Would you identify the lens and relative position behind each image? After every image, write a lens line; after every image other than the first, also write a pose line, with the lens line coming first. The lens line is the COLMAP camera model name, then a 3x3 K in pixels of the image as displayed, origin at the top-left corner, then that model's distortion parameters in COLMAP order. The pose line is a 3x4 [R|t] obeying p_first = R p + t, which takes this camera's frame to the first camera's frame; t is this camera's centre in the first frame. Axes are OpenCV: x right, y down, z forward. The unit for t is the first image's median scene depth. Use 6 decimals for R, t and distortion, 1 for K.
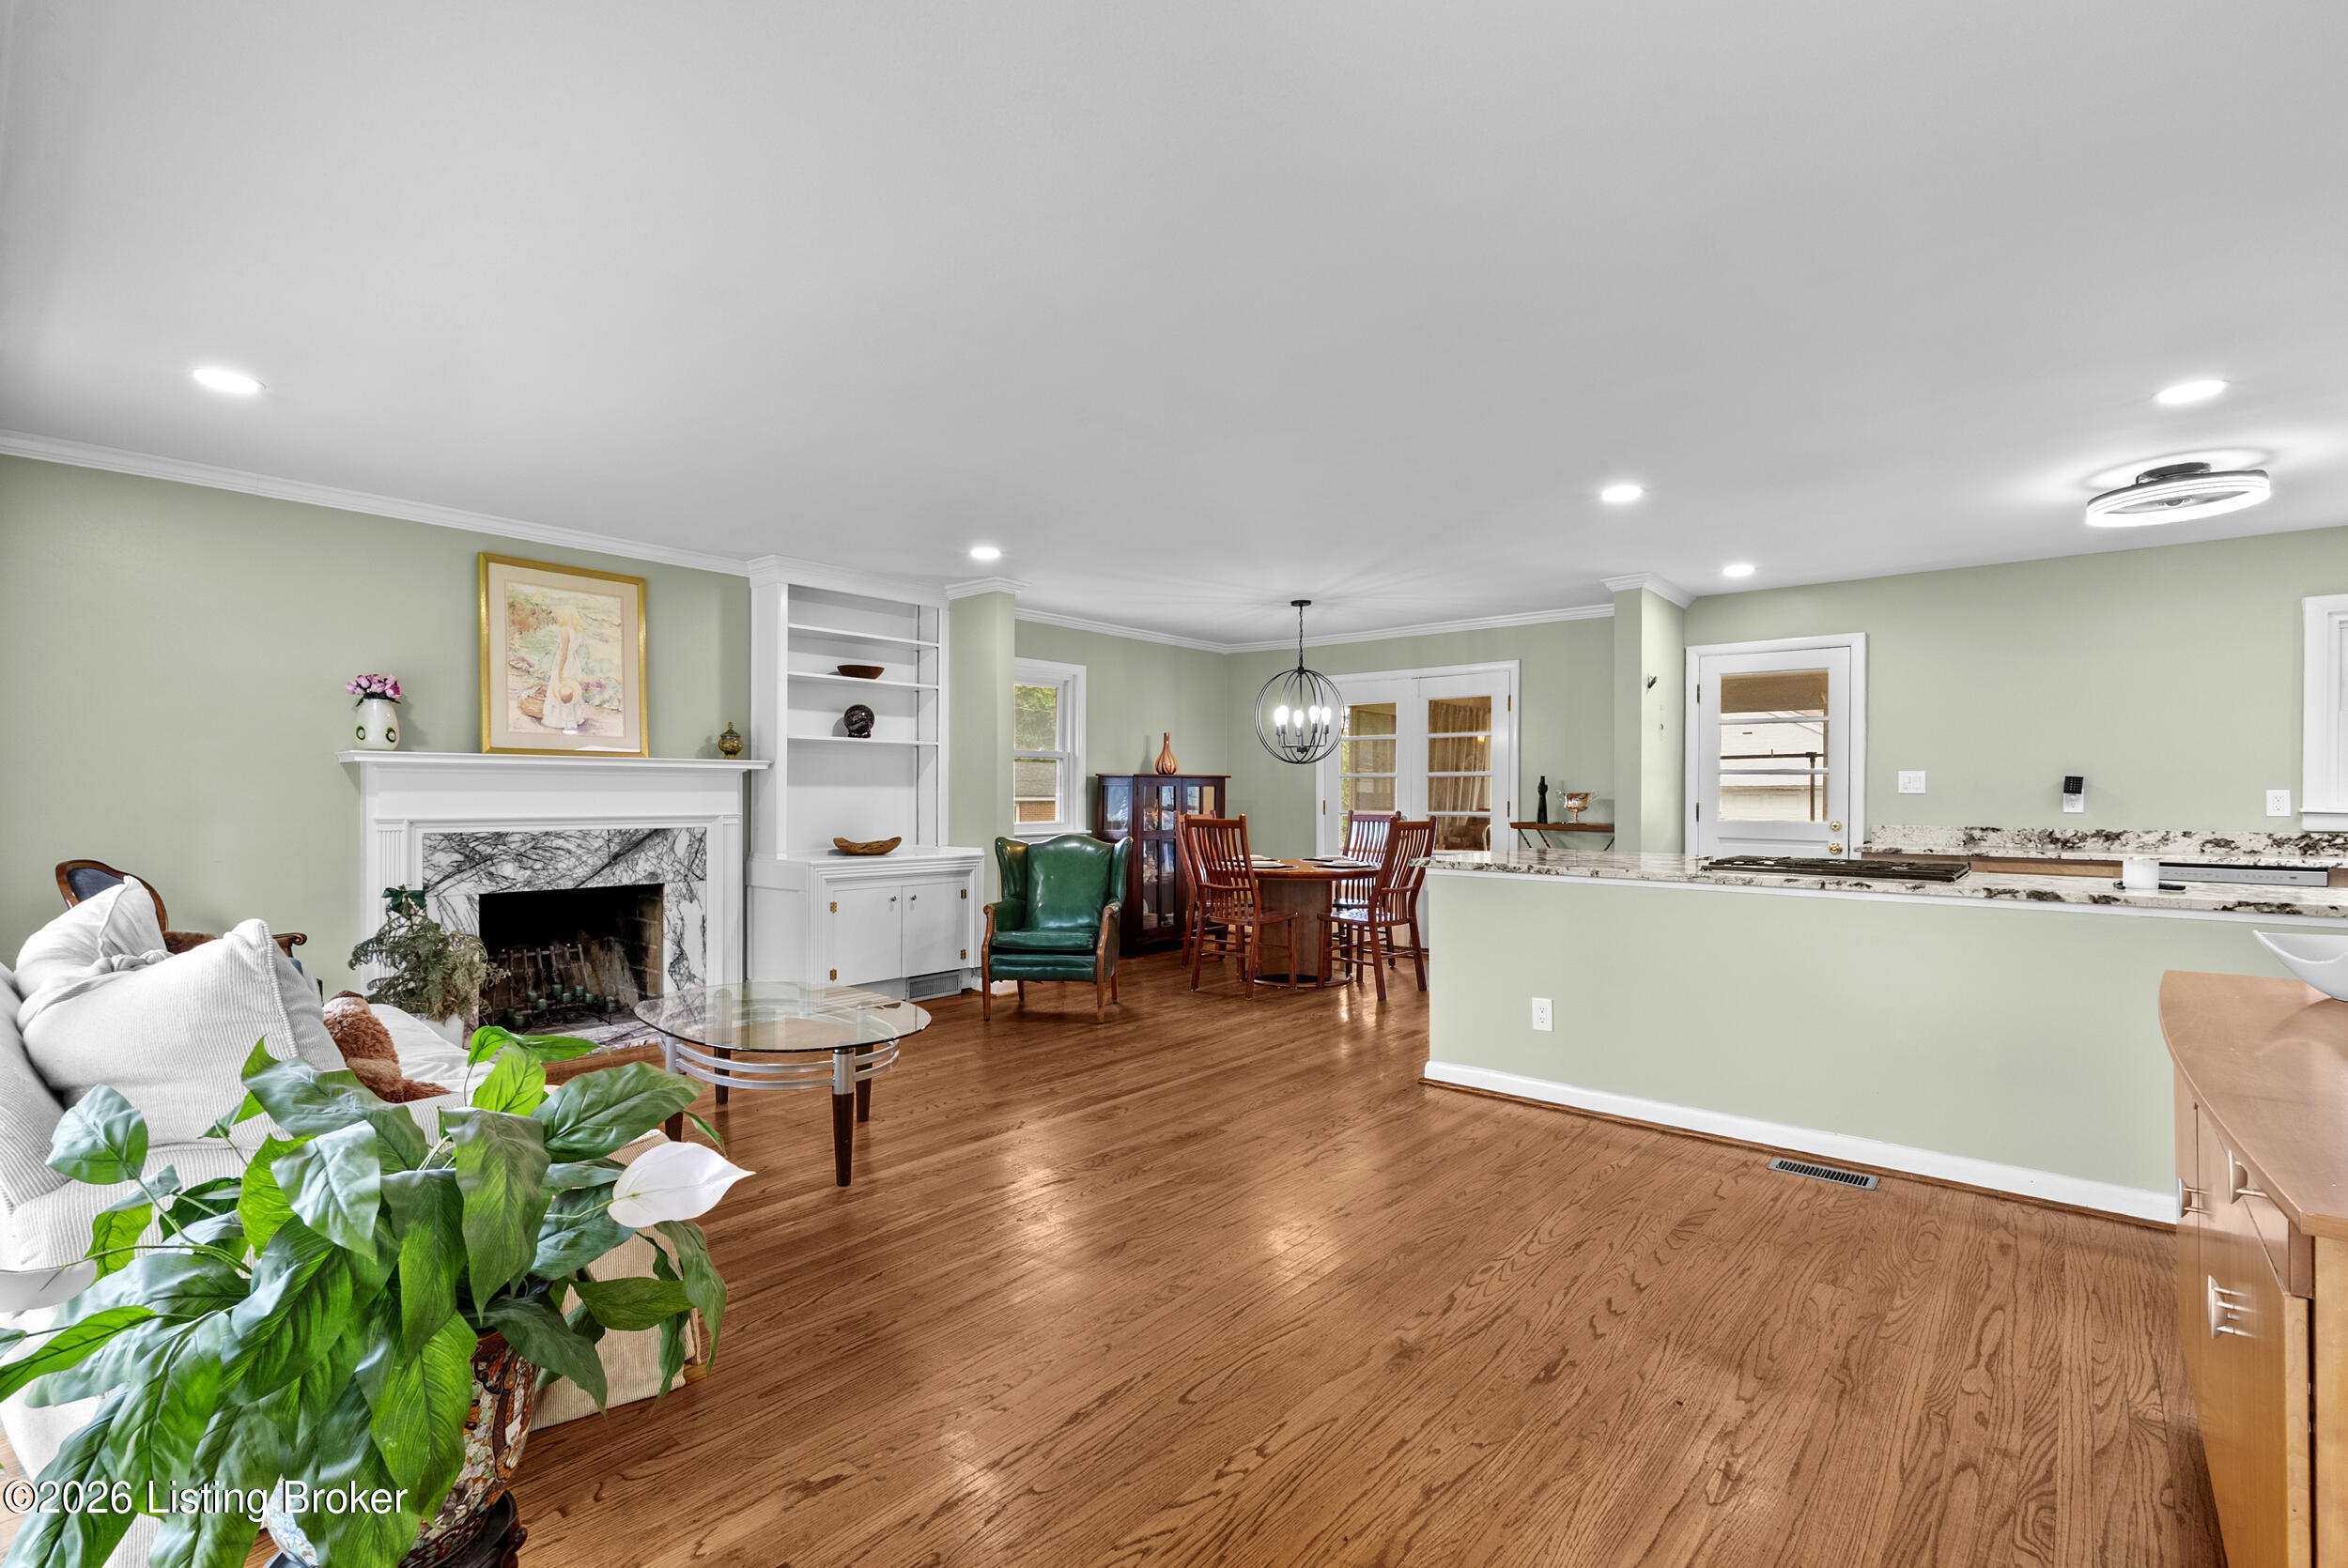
lens RADIAL K [[1048.0, 0, 1168.7], [0, 1048.0, 781.8], [0, 0, 1]] dist [-0.003446, -0.000062]
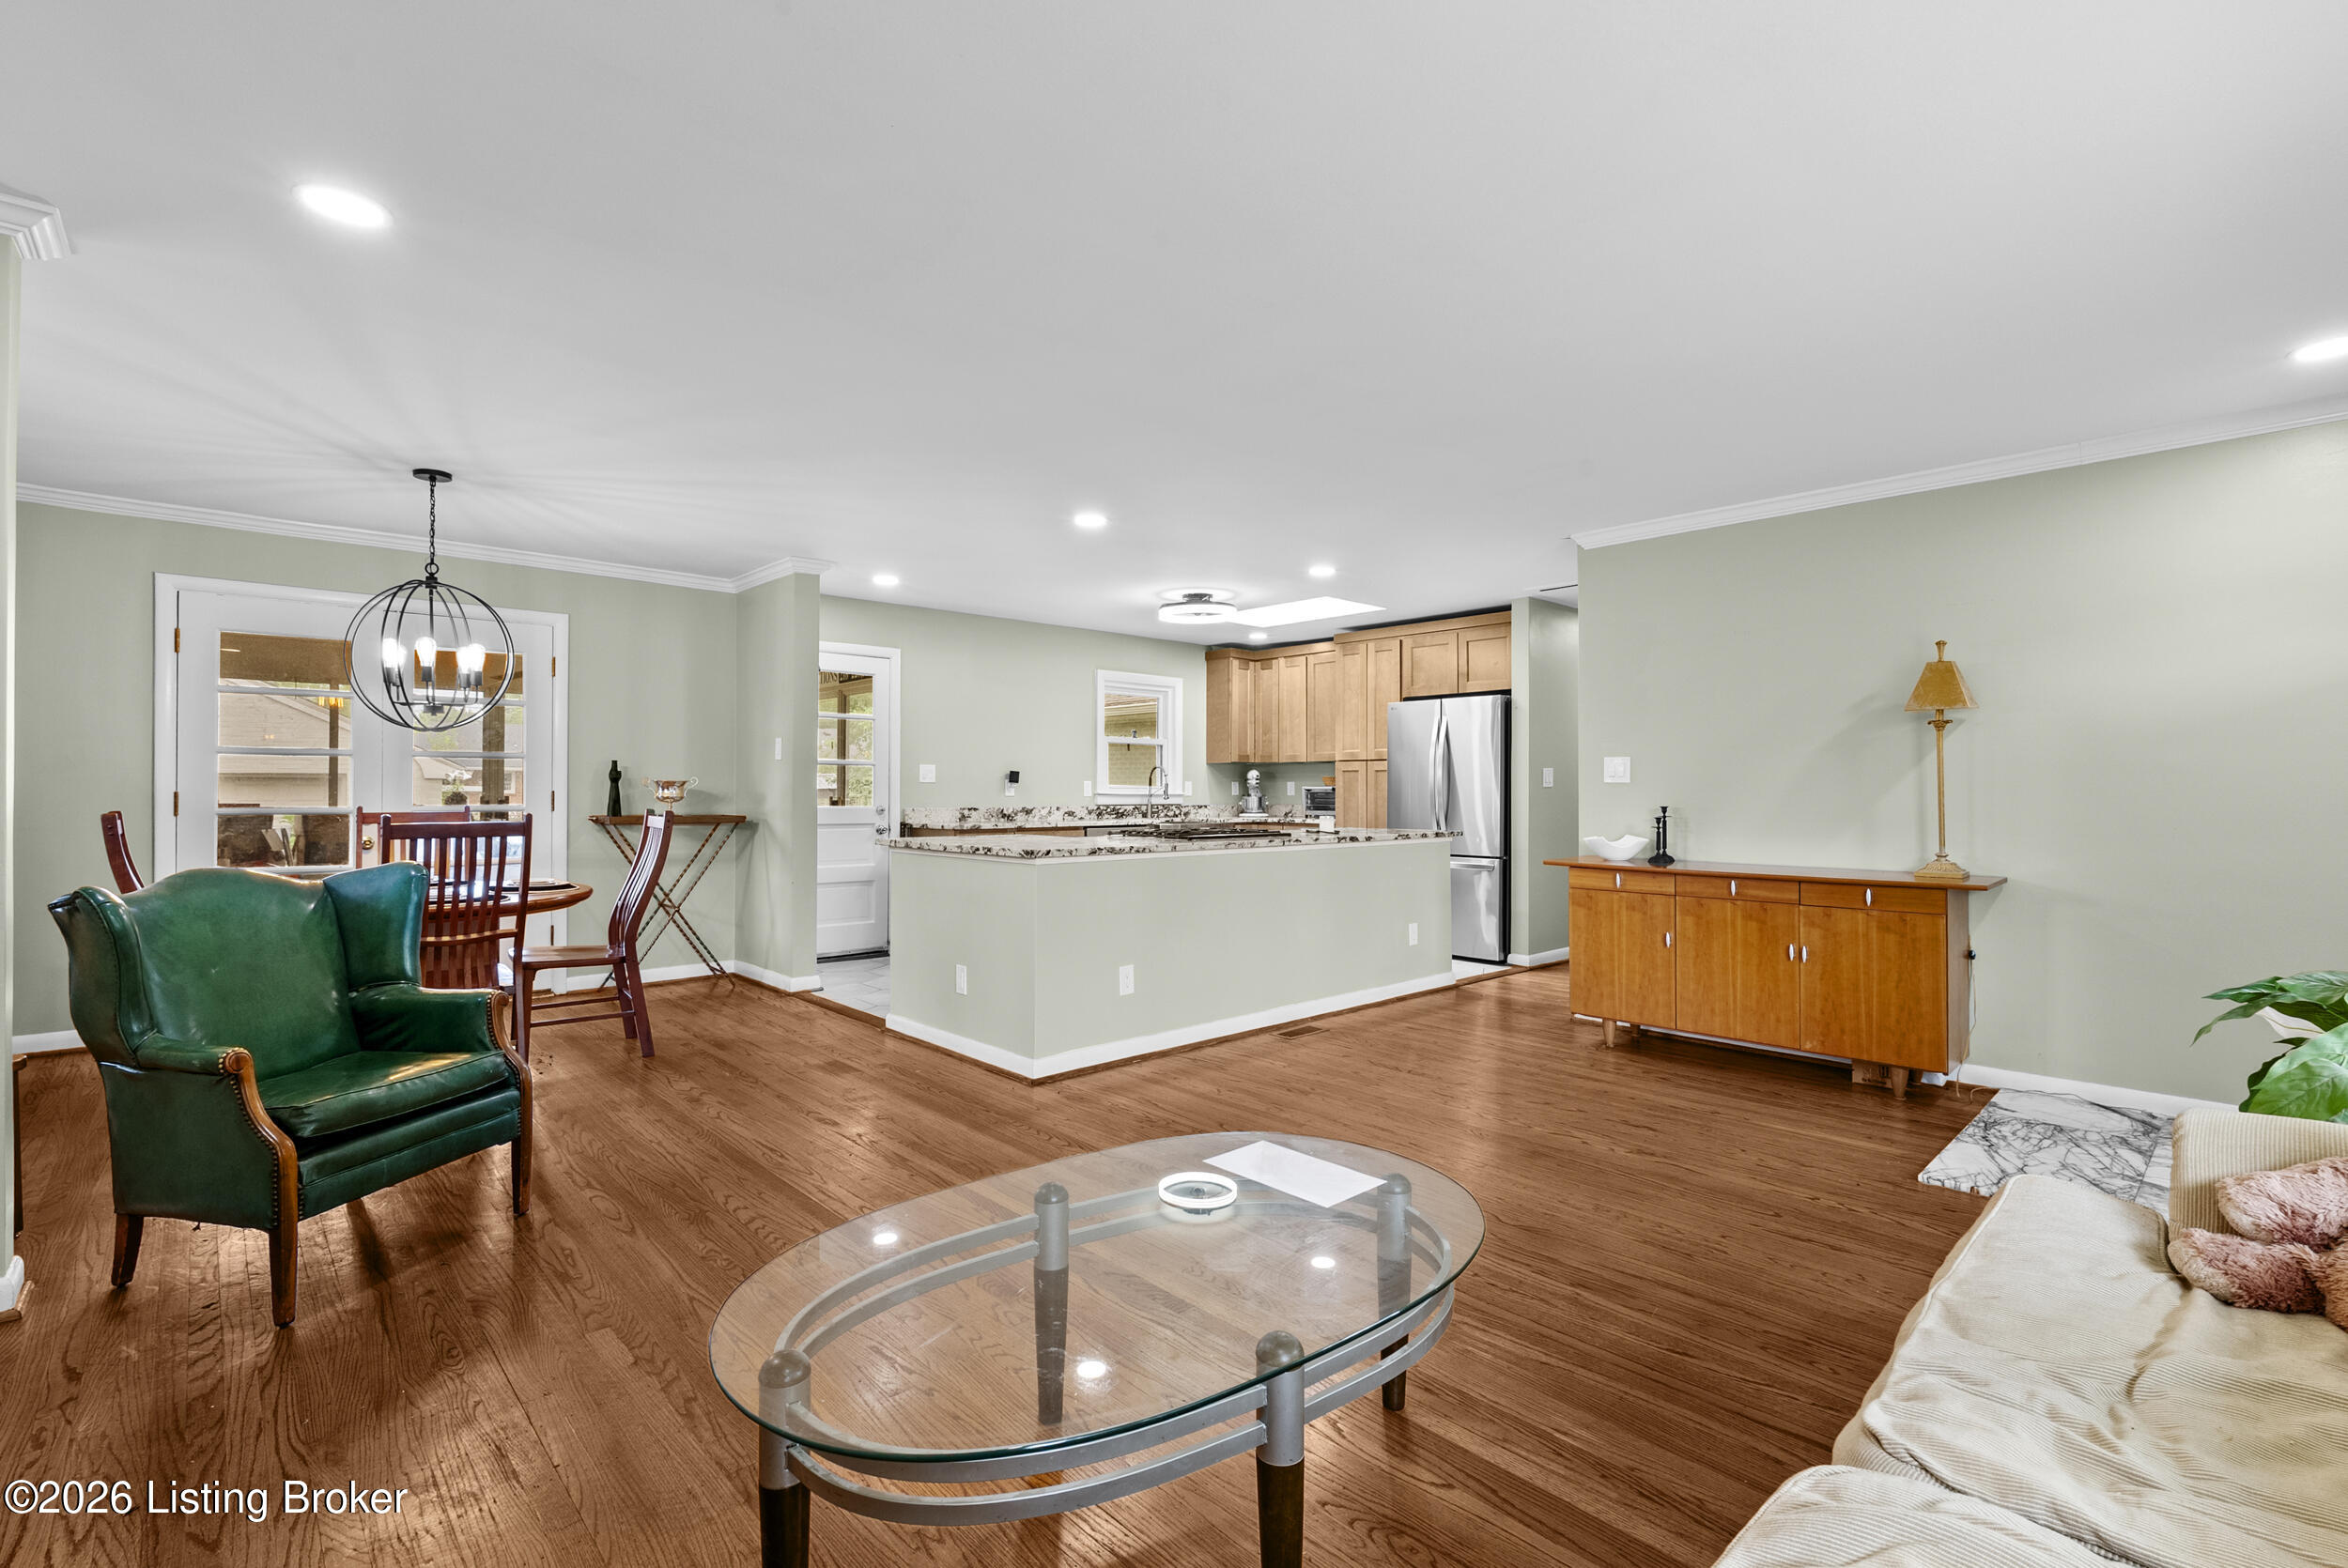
lens RADIAL K [[1040.4, 0, 1174.1], [0, 1040.4, 776.3], [0, 0, 1]] dist [-0.001225, -0.000010]
pose [[0.109377, 0.008485, 0.993964, -0.576190], [-0.013979, 0.999878, -0.006997, 0.009590], [-0.993902, -0.013129, 0.109483, 0.652535]]
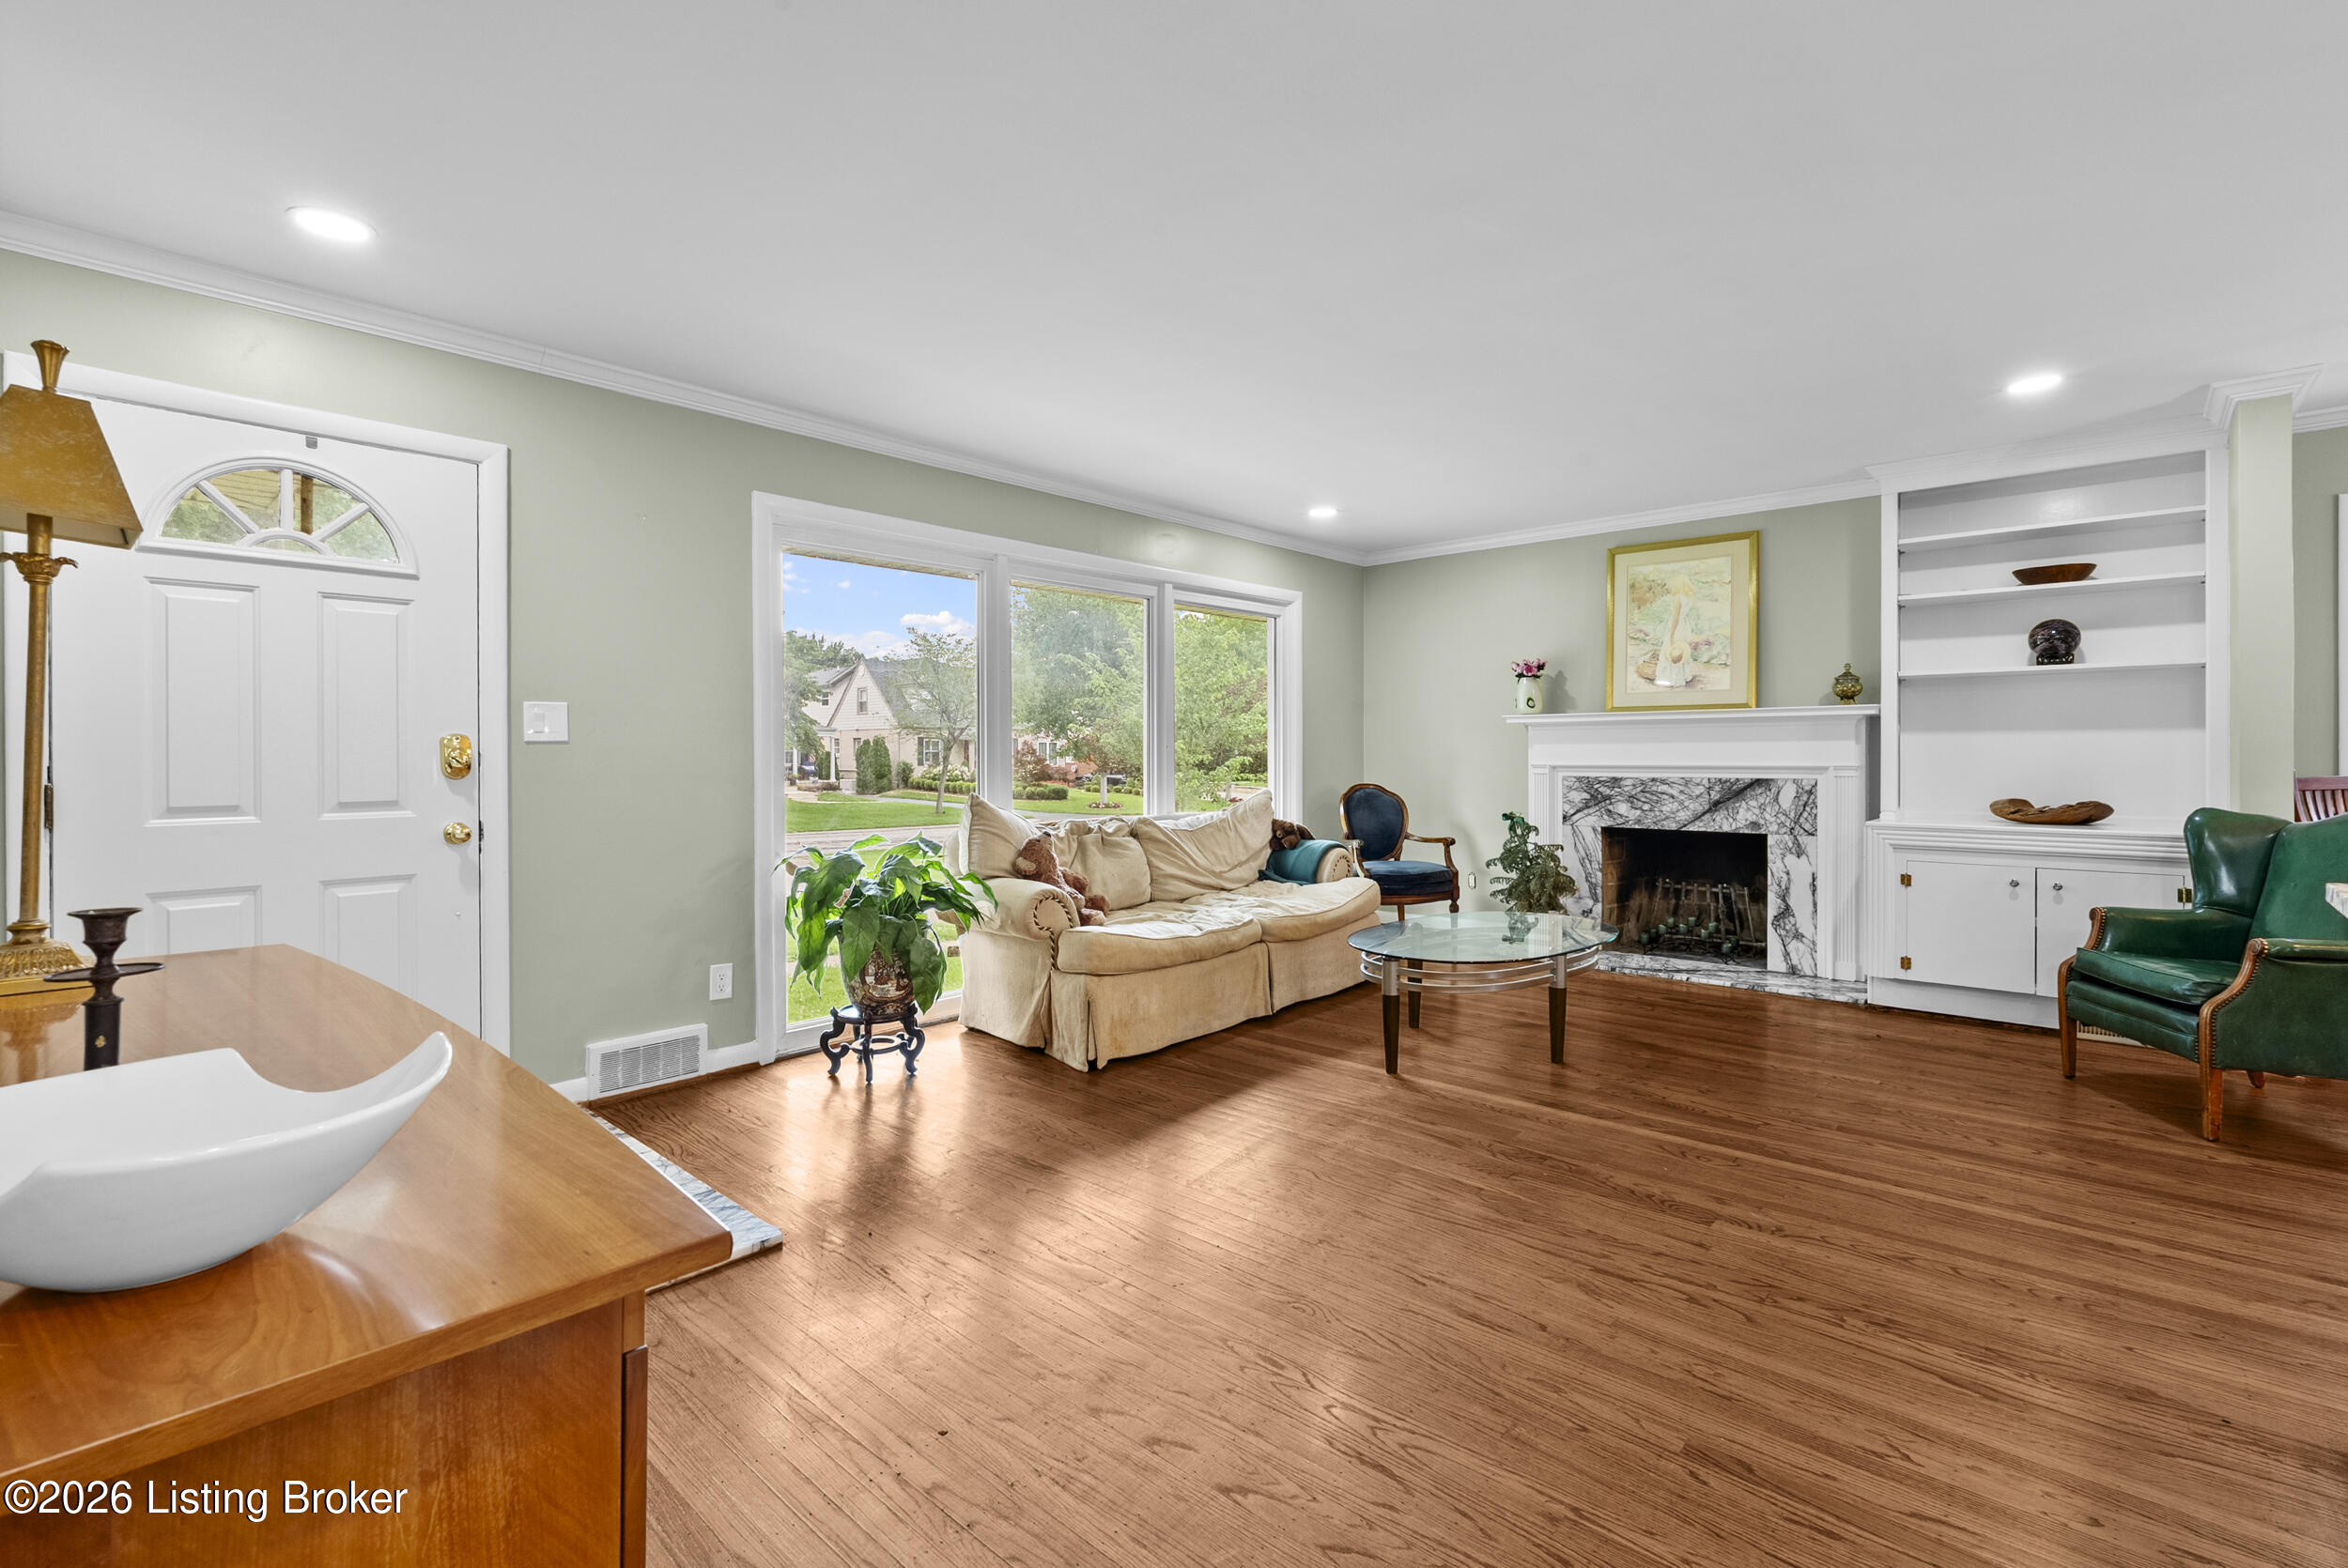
lens RADIAL K [[1041.6, 0, 1180.7], [0, 1041.6, 748.1], [0, 0, 1]] dist [-0.002104, -0.000270]
pose [[-0.013776, -0.008545, -0.999869, 0.533998], [0.015498, 0.999842, -0.008758, 0.016363], [0.999785, -0.015617, -0.013642, 0.481779]]
